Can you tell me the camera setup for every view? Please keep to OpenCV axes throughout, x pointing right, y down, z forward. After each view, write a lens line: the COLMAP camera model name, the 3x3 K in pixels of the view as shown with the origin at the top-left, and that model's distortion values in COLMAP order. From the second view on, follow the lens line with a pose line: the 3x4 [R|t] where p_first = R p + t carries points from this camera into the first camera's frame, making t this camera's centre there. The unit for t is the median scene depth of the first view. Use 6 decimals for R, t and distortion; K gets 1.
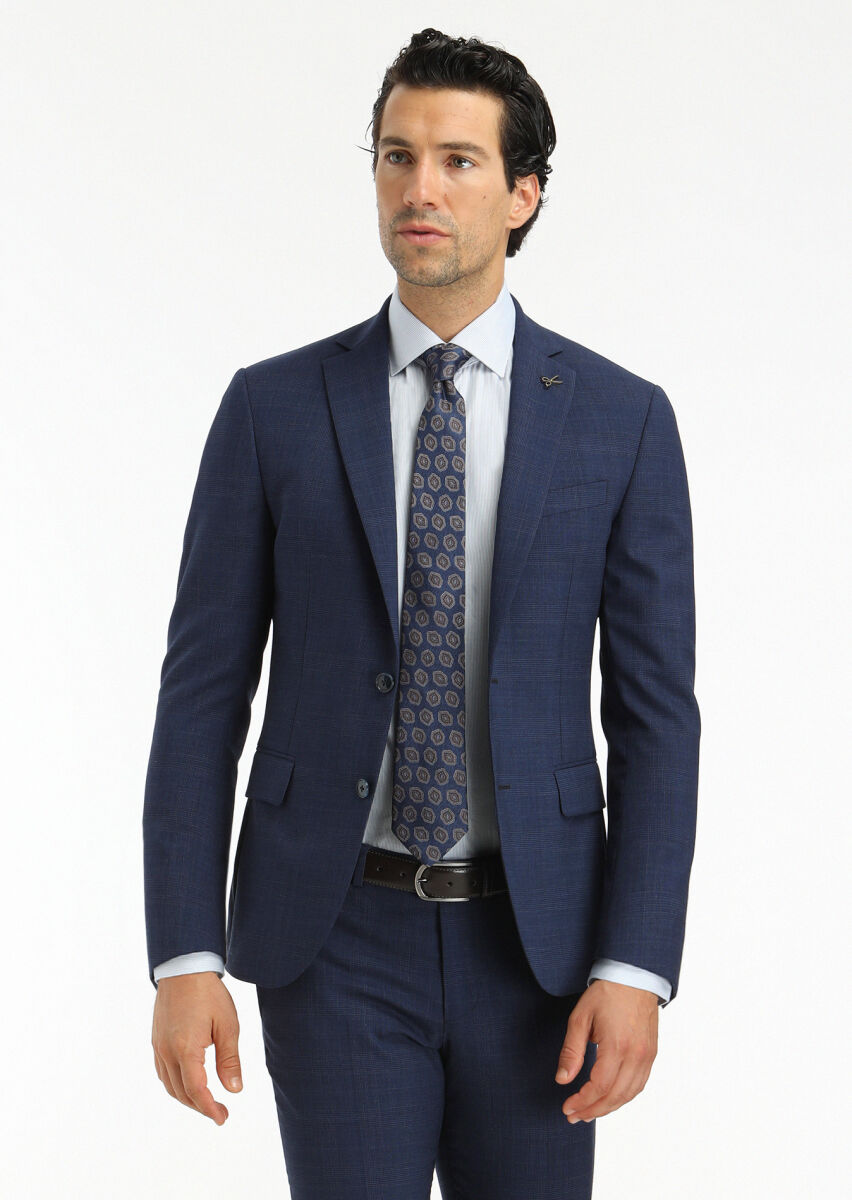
lens RADIAL K [[3907.8, 0, 426.0], [0, 3907.8, 600.0], [0, 0, 1]] dist [0.161828, 1.546454]
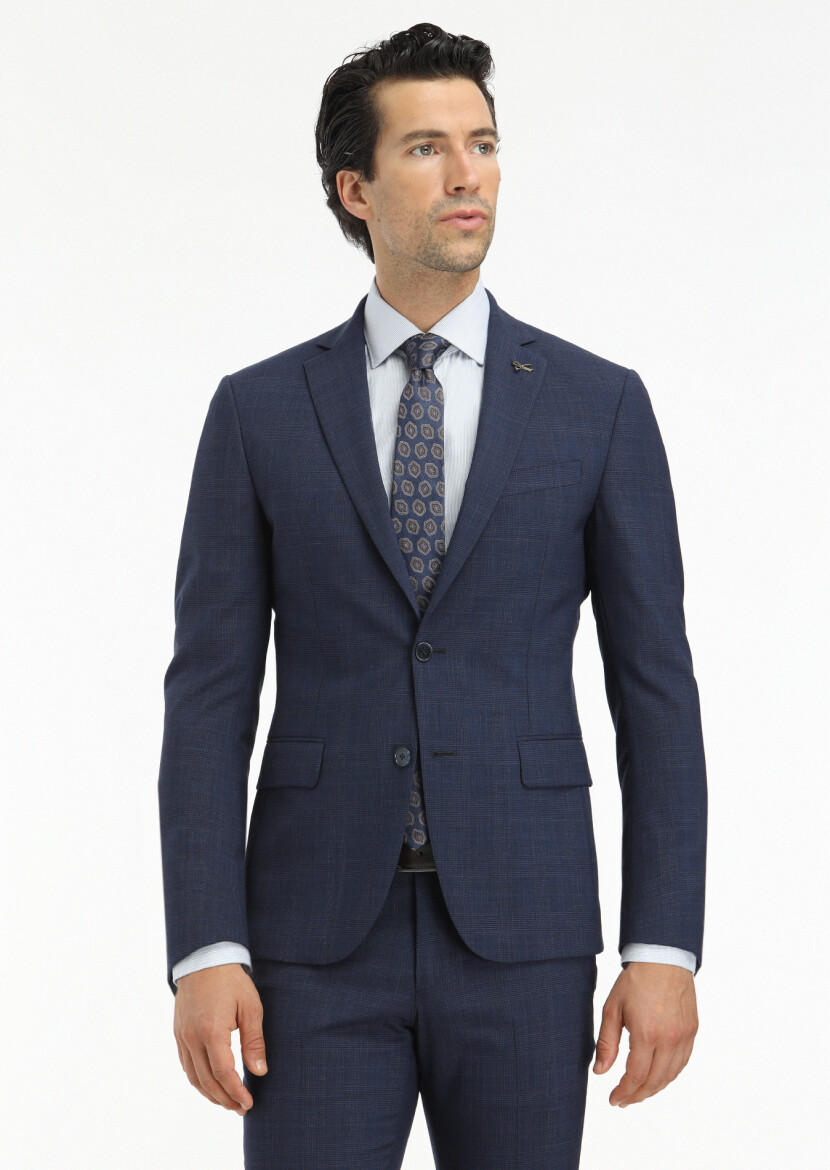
lens RADIAL K [[7266.9, 0, 415.0], [0, 7266.9, 585.0], [0, 0, 1]] dist [2.181754, -2.014583]
pose [[0.997773, -0.059028, -0.031050, 0.058622], [0.058756, 0.998226, -0.009603, 0.019082], [0.031562, 0.007757, 0.999472, -0.923947]]
